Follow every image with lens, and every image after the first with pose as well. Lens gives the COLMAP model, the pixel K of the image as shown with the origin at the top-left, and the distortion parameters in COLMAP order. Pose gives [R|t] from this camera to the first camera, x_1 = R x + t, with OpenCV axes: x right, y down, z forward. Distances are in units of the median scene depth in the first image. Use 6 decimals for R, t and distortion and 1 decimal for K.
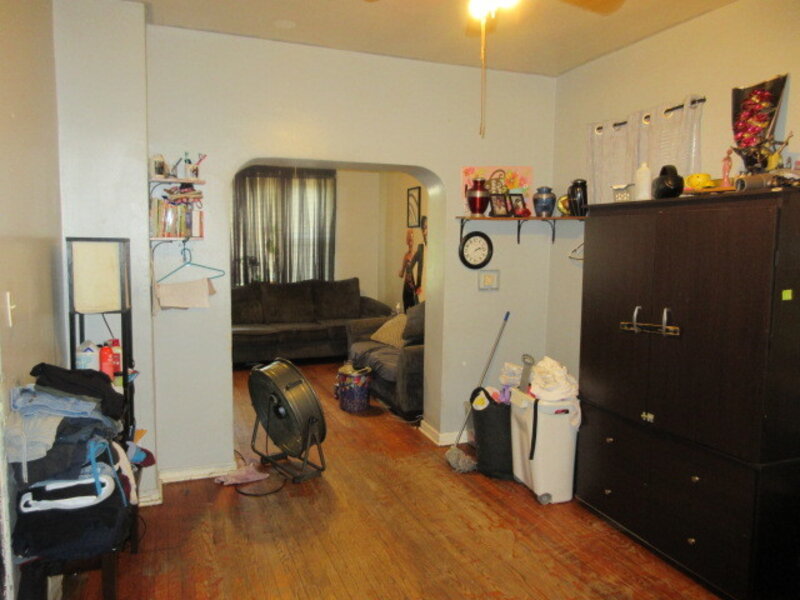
lens RADIAL K [[580.8, 0, 400.0], [0, 580.8, 300.0], [0, 0, 1]] dist [0.009670, -0.007449]
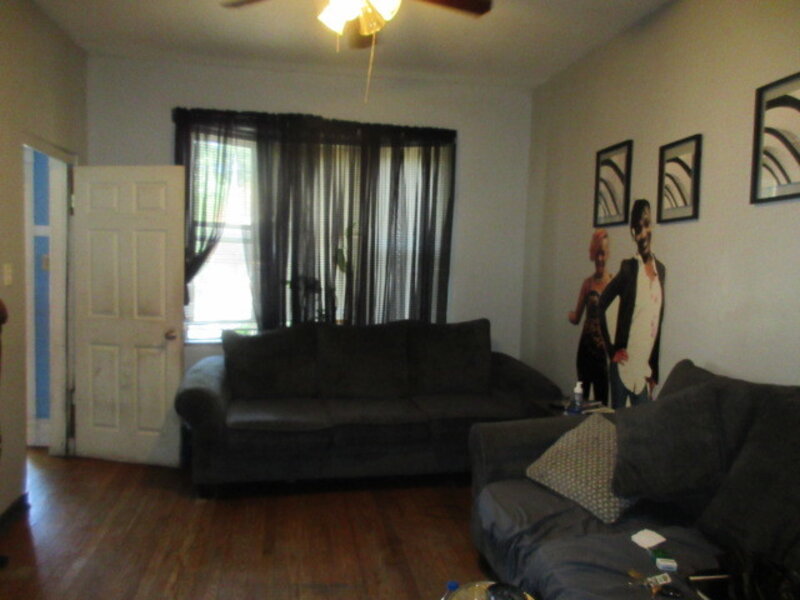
lens RADIAL K [[580.8, 0, 400.0], [0, 580.8, 300.0], [0, 0, 1]] dist [0.009670, -0.007449]
pose [[0.981141, 0.030310, -0.190903, -0.051198], [-0.037897, 0.998625, -0.036217, -0.034409], [0.189542, 0.042769, 0.980941, 0.445012]]
